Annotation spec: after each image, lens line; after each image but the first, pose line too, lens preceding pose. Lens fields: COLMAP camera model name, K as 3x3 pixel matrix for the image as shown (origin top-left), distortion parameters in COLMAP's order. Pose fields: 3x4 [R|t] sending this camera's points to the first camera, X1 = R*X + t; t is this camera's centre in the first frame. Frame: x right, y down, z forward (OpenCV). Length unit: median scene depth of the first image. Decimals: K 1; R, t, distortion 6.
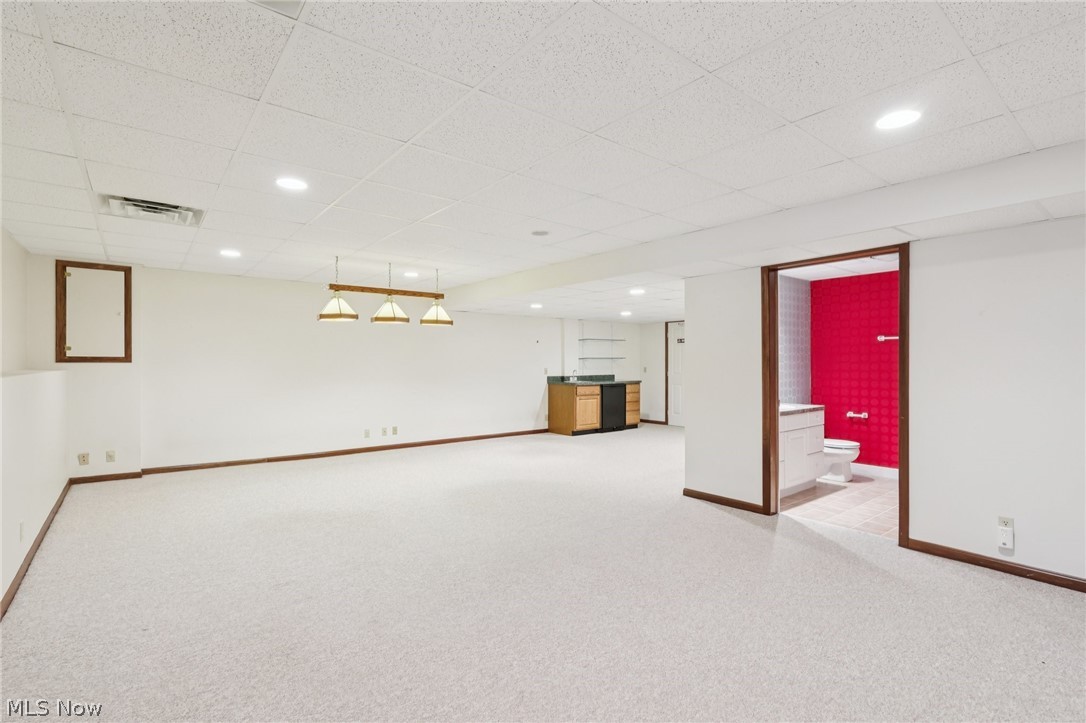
lens RADIAL K [[506.2, 0, 541.5], [0, 506.2, 366.1], [0, 0, 1]] dist [0.001288, 0.000069]
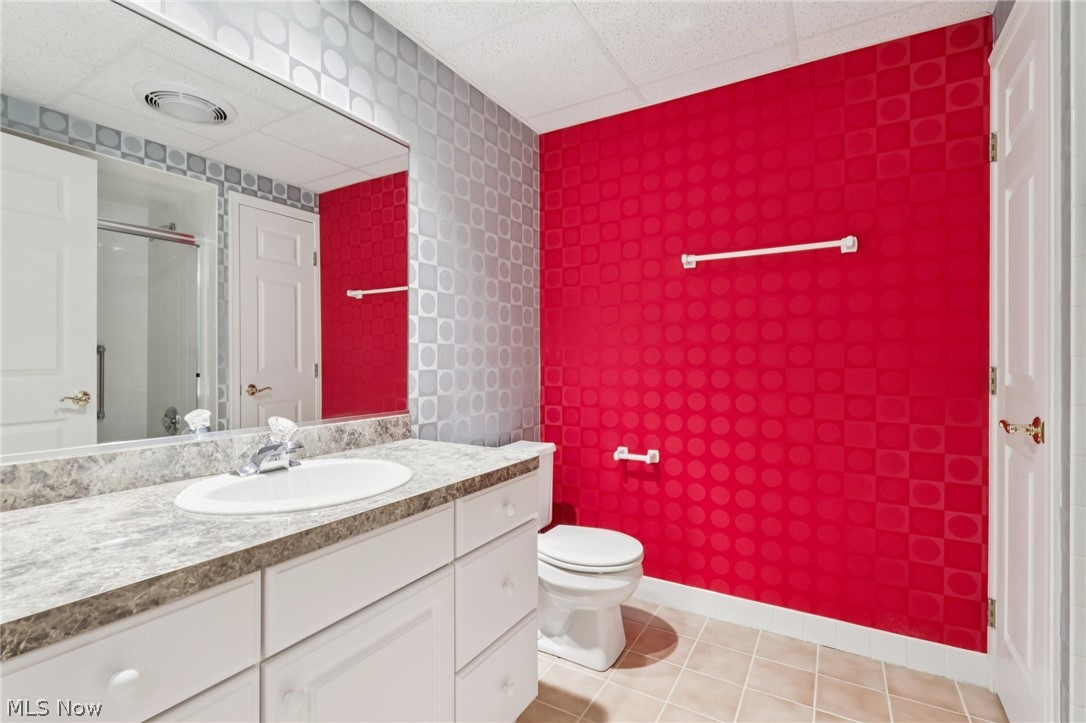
lens RADIAL K [[506.2, 0, 542.2], [0, 506.2, 360.2], [0, 0, 1]] dist [0.001288, 0.000069]
pose [[0.931477, -0.001898, 0.363795, 0.413694], [0.002115, 0.999998, -0.000196, 0.021568], [-0.363794, 0.000952, 0.931479, 0.662618]]
